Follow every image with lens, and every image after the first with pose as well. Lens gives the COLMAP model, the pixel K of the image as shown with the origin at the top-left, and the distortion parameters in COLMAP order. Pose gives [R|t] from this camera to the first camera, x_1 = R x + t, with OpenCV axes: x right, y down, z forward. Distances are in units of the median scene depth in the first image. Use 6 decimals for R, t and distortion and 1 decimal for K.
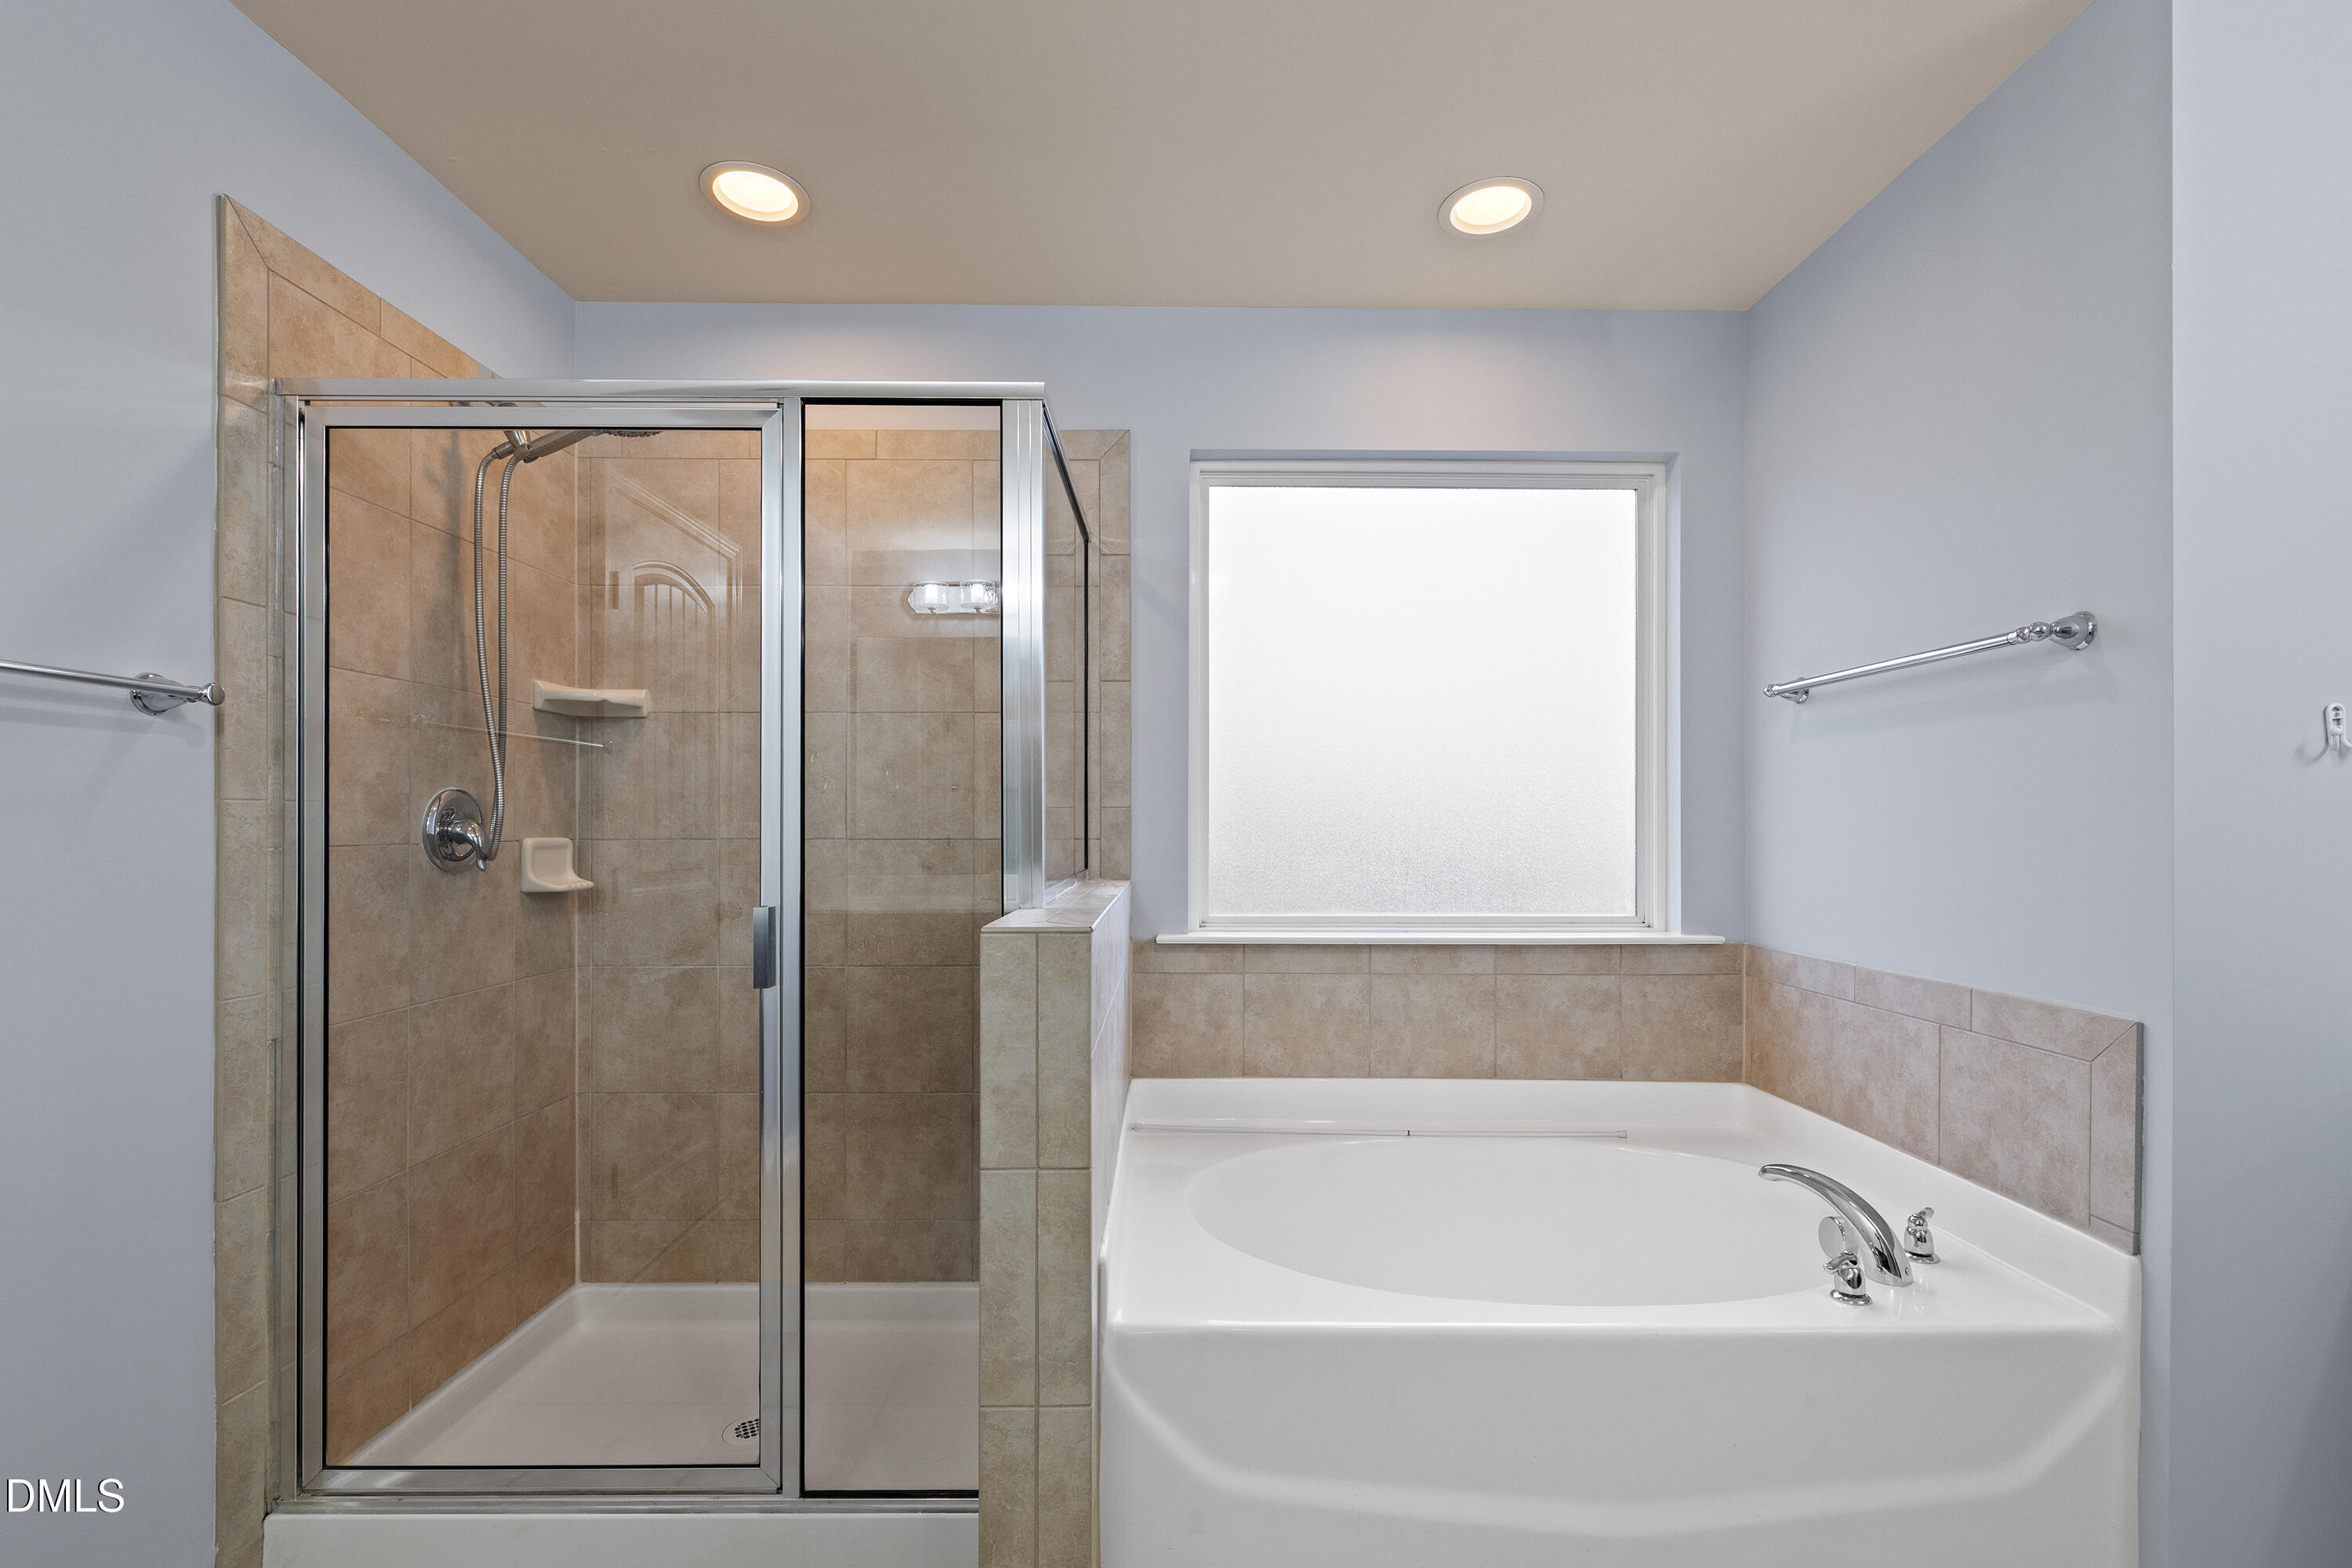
lens RADIAL K [[1013.0, 0, 1179.5], [0, 1013.0, 823.8], [0, 0, 1]] dist [-0.002894, -0.000186]
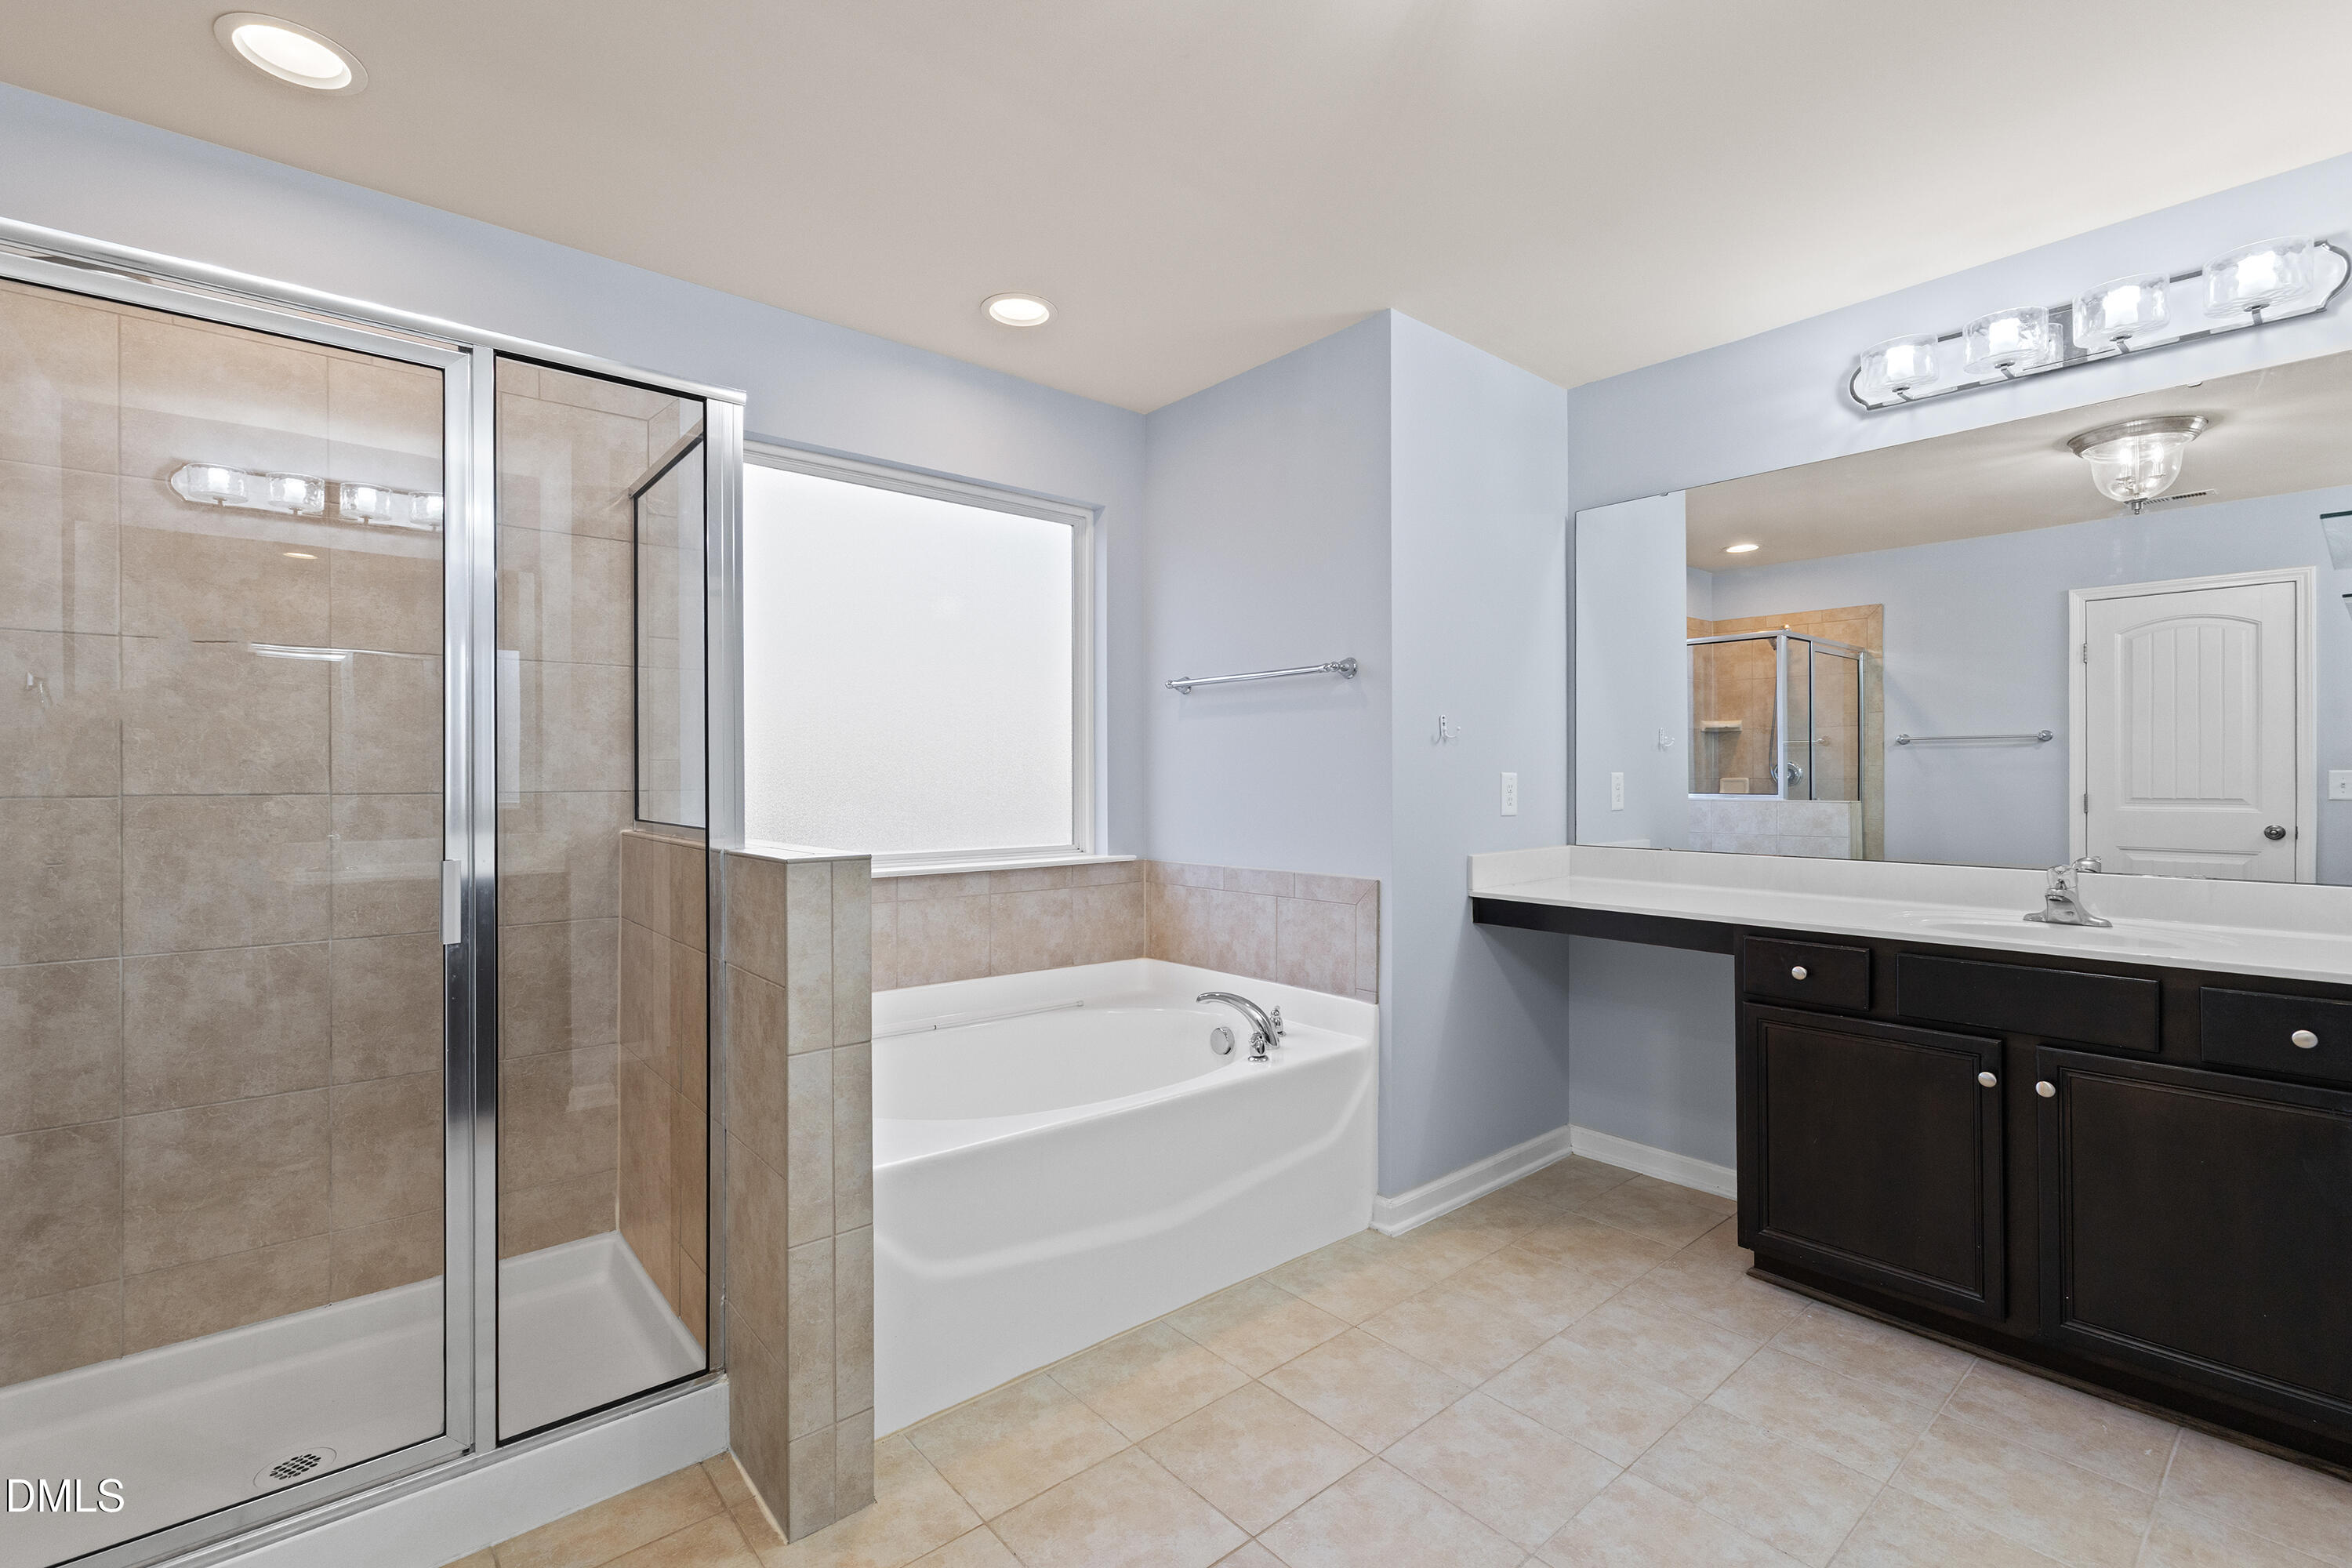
lens RADIAL K [[1013.0, 0, 1183.1], [0, 1013.0, 780.4], [0, 0, 1]] dist [-0.002894, -0.000186]
pose [[0.768748, -0.003691, 0.639541, -0.332791], [0.000967, 0.999989, 0.004608, 0.000682], [-0.639551, -0.002924, 0.768743, -0.136967]]
